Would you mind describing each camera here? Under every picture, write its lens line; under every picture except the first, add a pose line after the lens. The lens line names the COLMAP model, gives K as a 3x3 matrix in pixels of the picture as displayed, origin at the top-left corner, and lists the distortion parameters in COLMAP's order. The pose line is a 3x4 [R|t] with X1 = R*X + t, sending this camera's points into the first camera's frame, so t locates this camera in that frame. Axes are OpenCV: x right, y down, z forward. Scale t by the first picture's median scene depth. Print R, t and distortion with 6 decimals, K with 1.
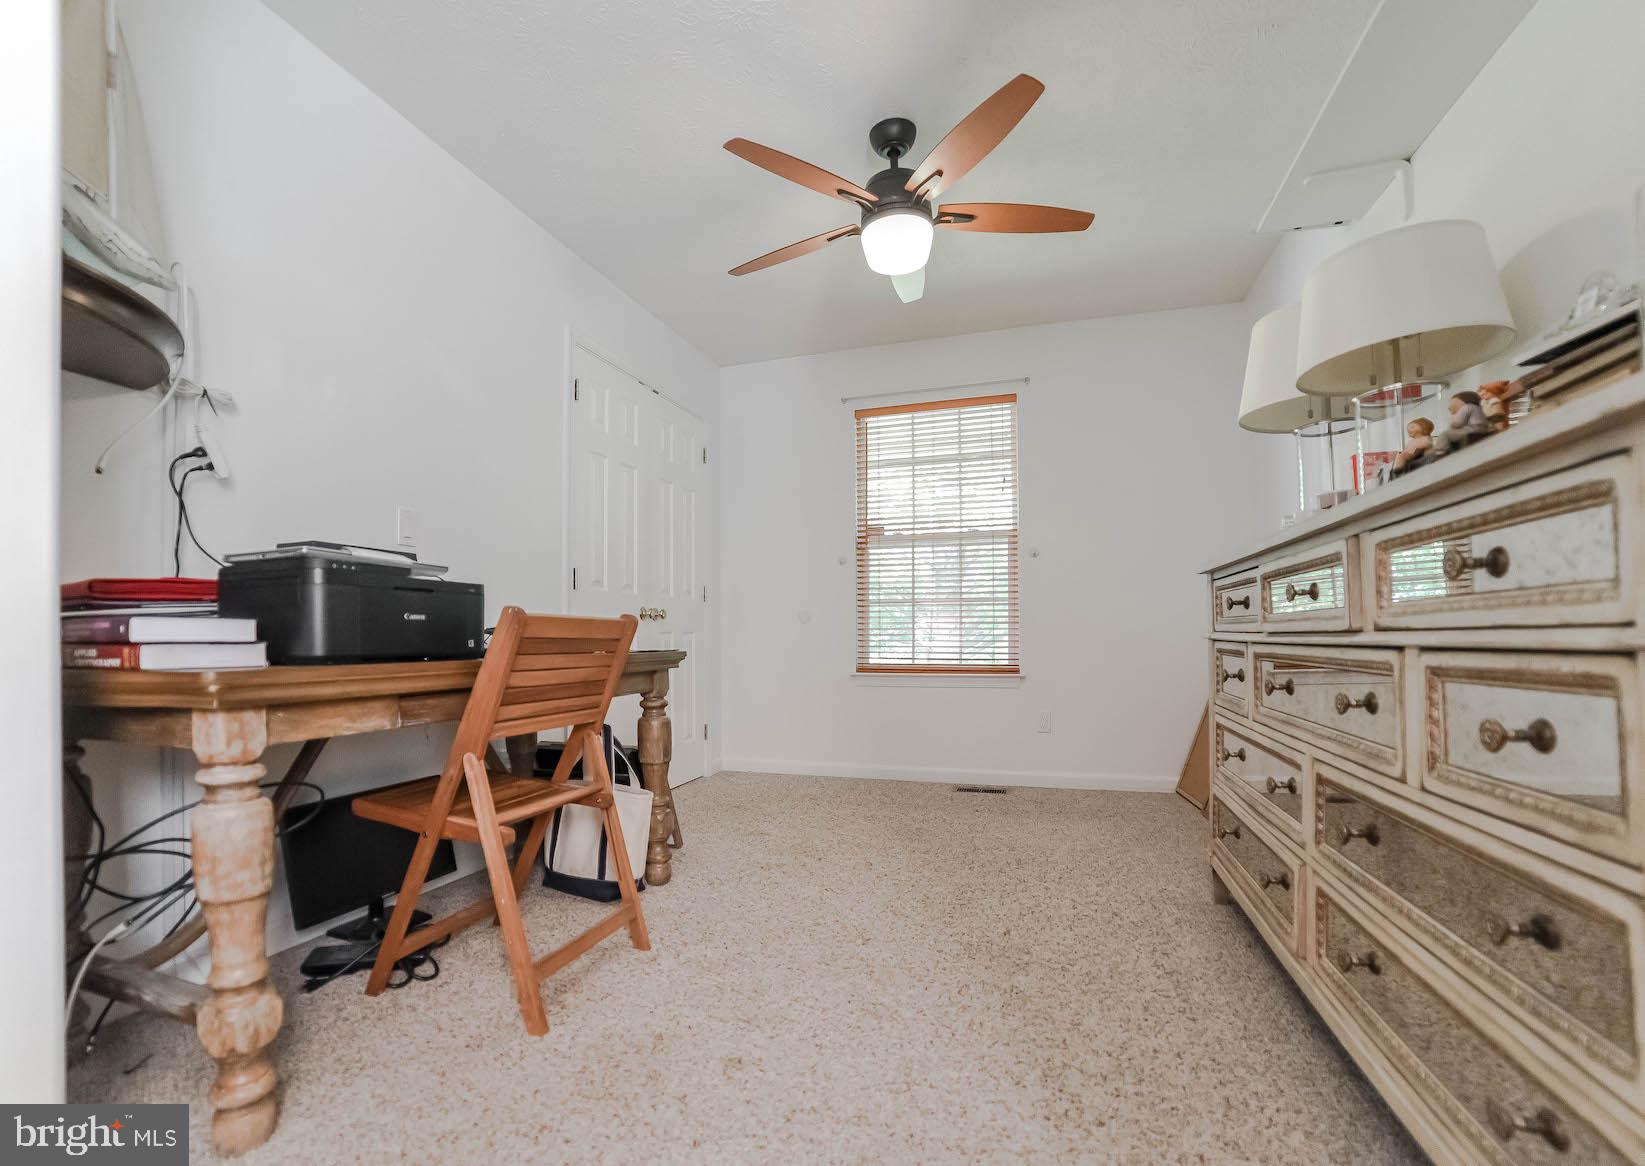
lens RADIAL K [[681.9, 0, 817.3], [0, 681.9, 638.9], [0, 0, 1]] dist [-0.037086, 0.000231]
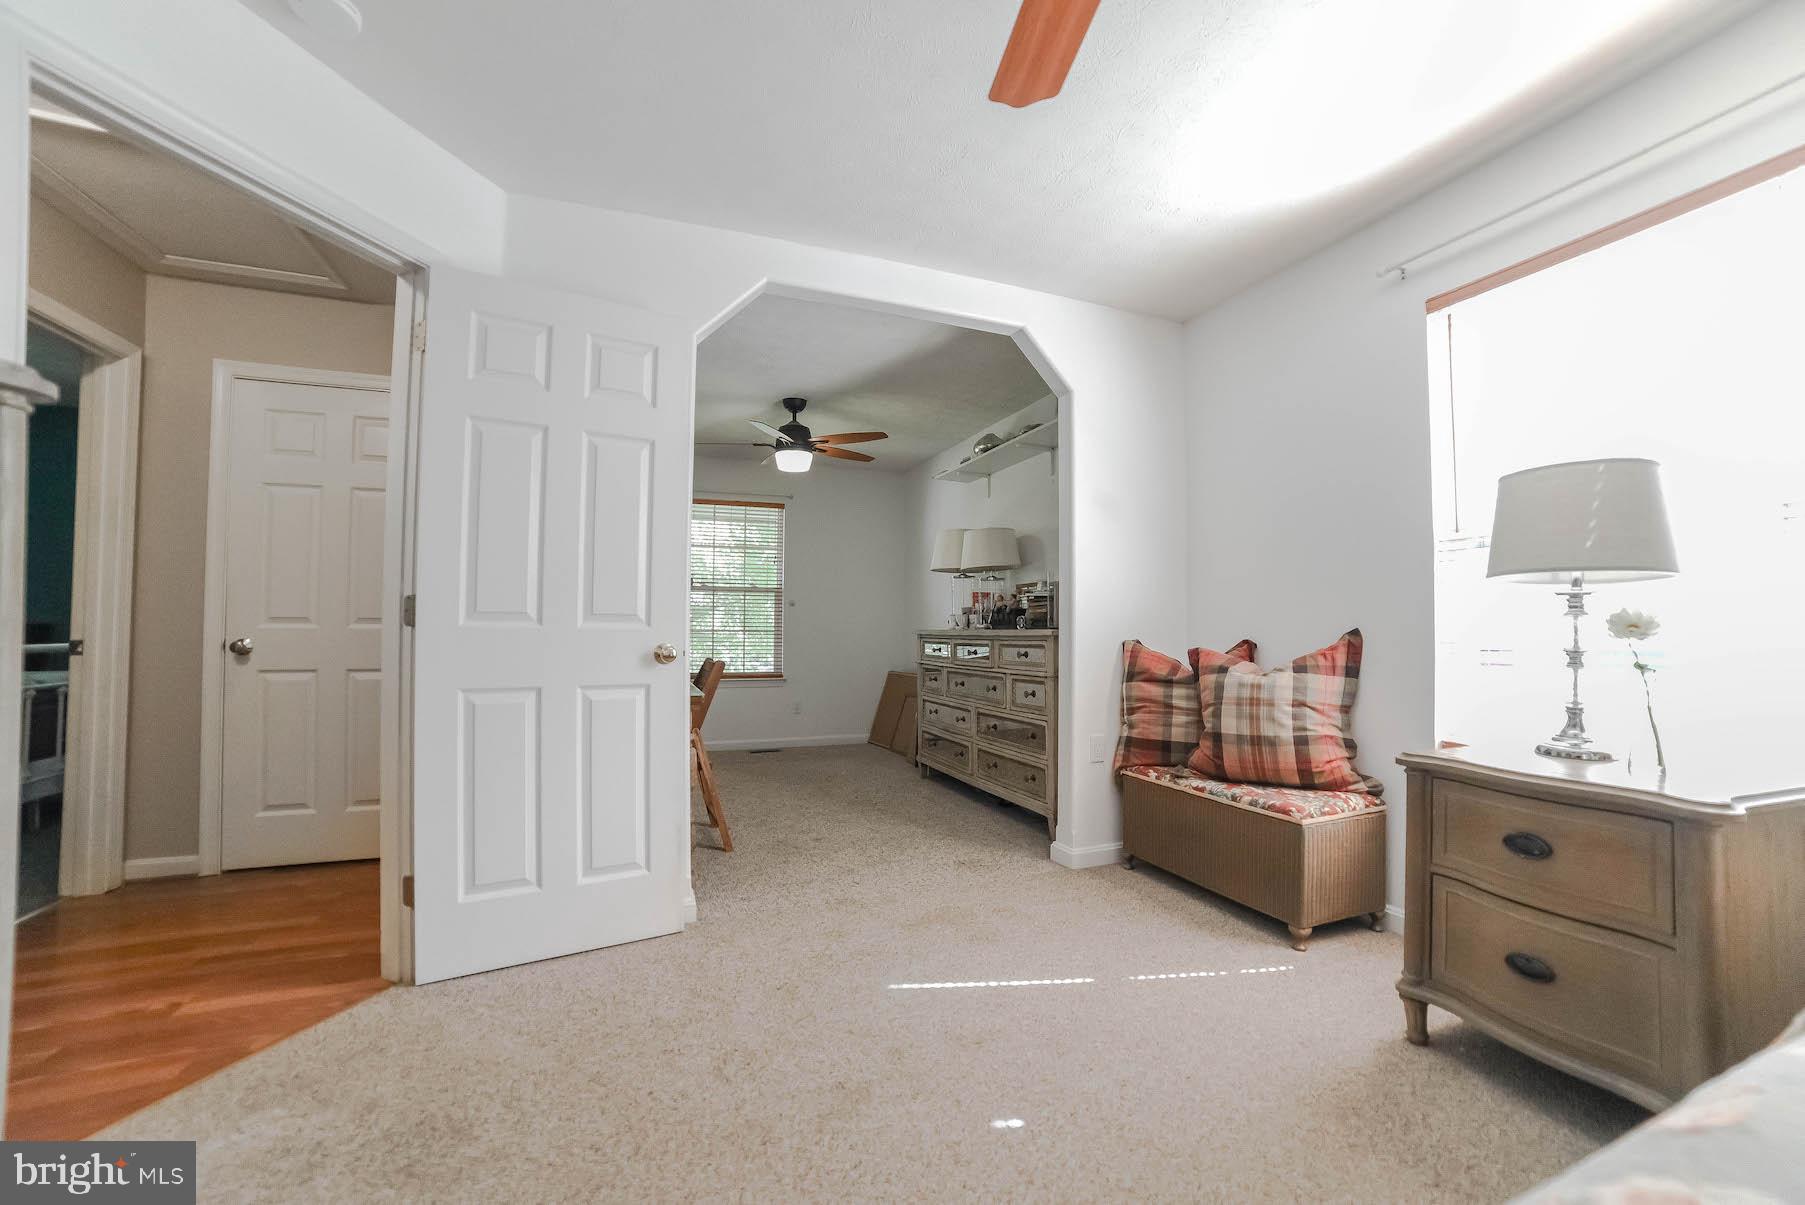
lens RADIAL K [[728.0, 0, 907.4], [0, 728.0, 614.2], [0, 0, 1]] dist [-0.103205, 0.036721]
pose [[0.743492, 0.024539, 0.668294, -2.009360], [-0.008218, 0.999586, -0.027561, -0.178073], [-0.668694, 0.015000, 0.743386, -1.493099]]
